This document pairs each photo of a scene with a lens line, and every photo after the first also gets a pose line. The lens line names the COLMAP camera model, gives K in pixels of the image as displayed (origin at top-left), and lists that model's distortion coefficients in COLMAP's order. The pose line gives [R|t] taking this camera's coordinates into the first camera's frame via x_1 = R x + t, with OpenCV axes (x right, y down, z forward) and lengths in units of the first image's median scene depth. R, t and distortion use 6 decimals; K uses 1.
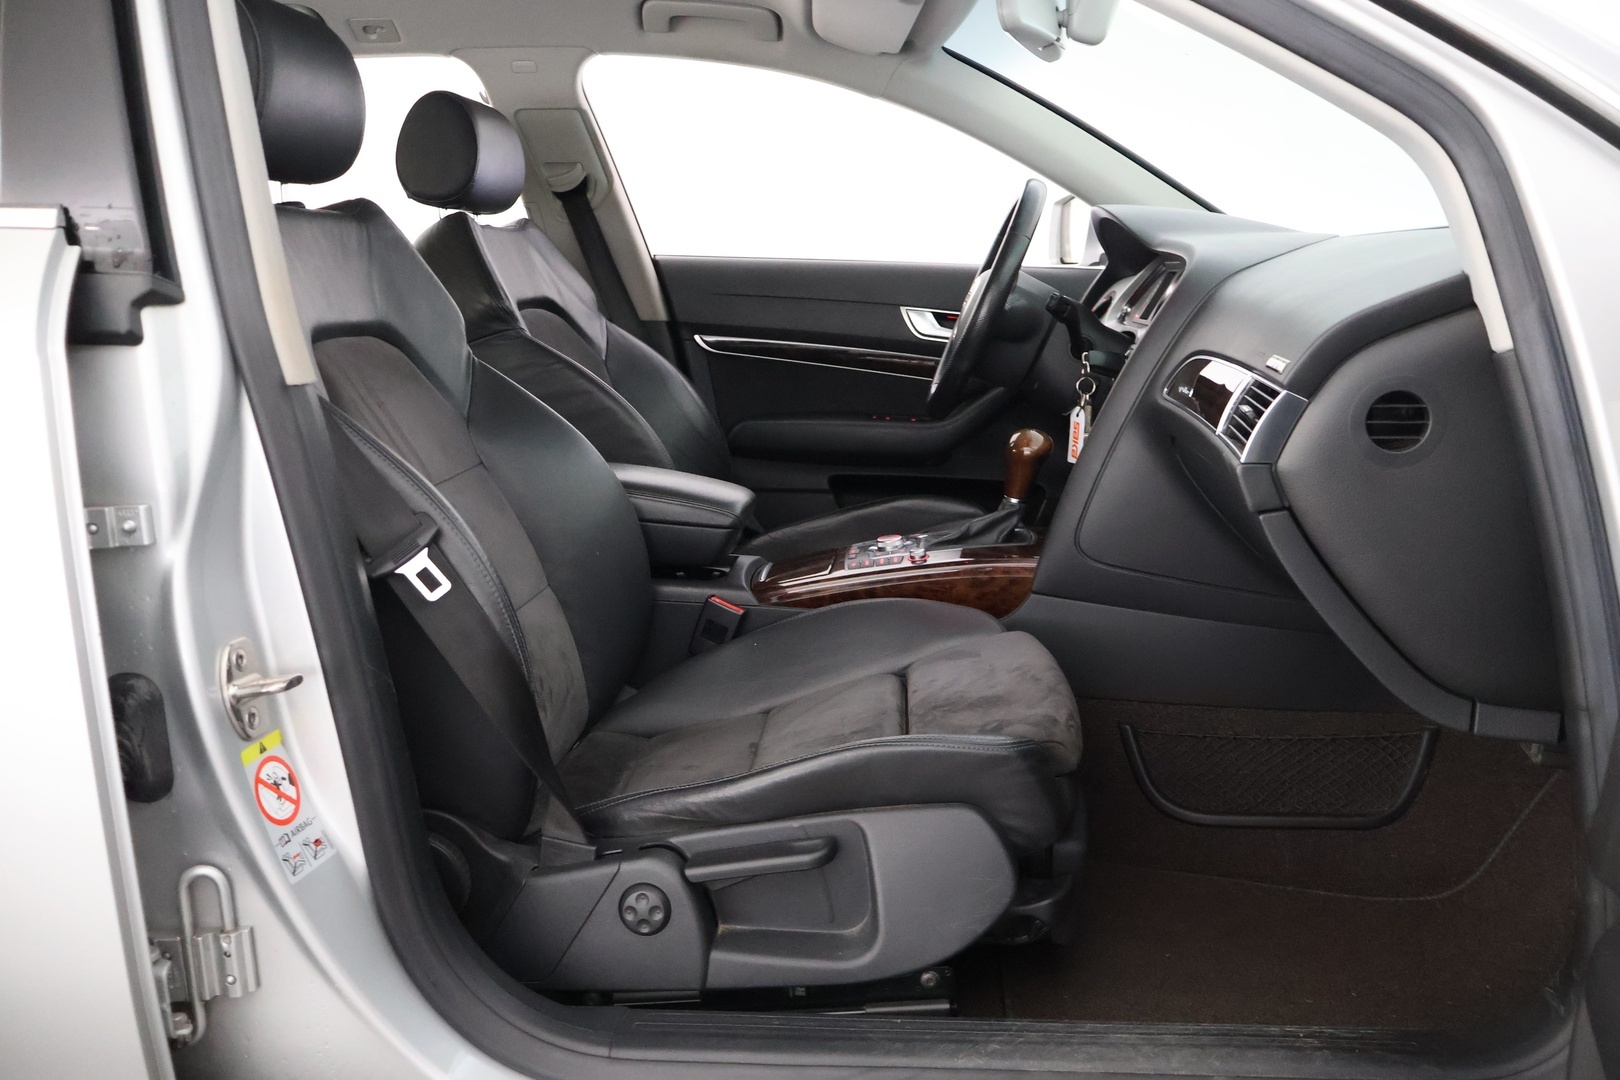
lens RADIAL K [[1363.2, 0, 824.1], [0, 1363.2, 546.5], [0, 0, 1]] dist [-0.003536, -0.001493]
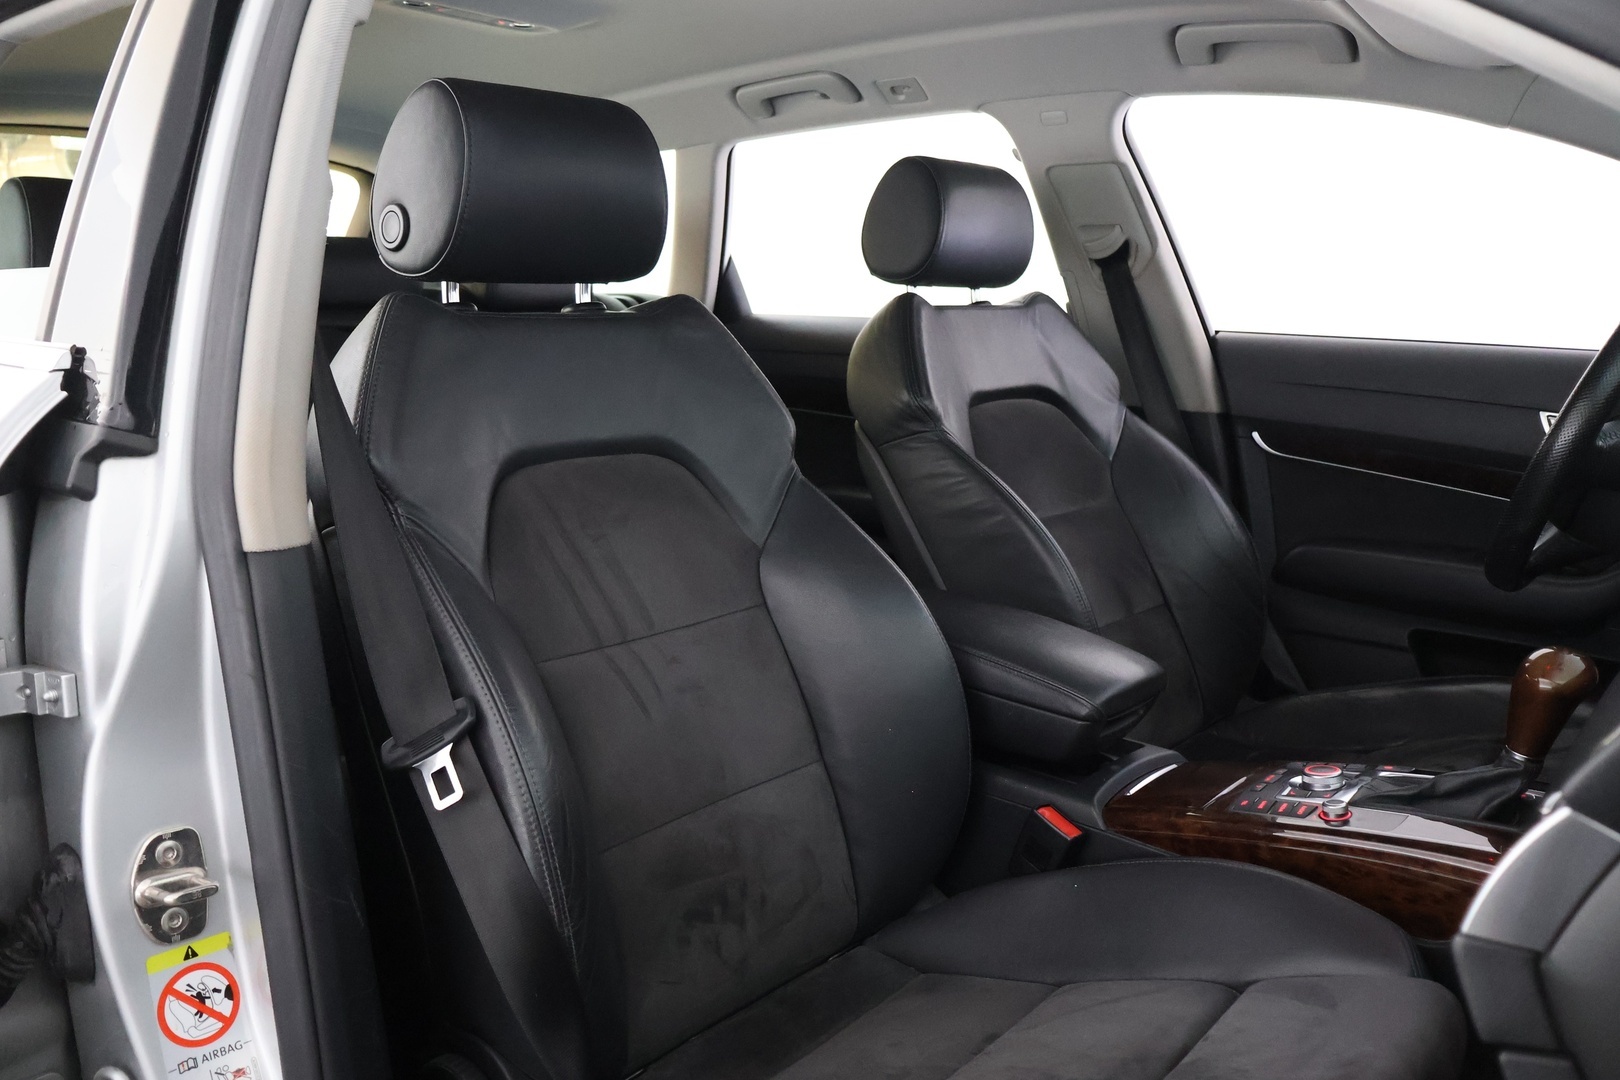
lens RADIAL K [[1363.2, 0, 799.7], [0, 1363.2, 529.2], [0, 0, 1]] dist [-0.003536, -0.001493]
pose [[0.810638, 0.106128, -0.575849, 0.227769], [-0.122698, 0.992392, 0.010171, -0.107205], [0.572548, 0.062411, 0.817492, 0.283627]]
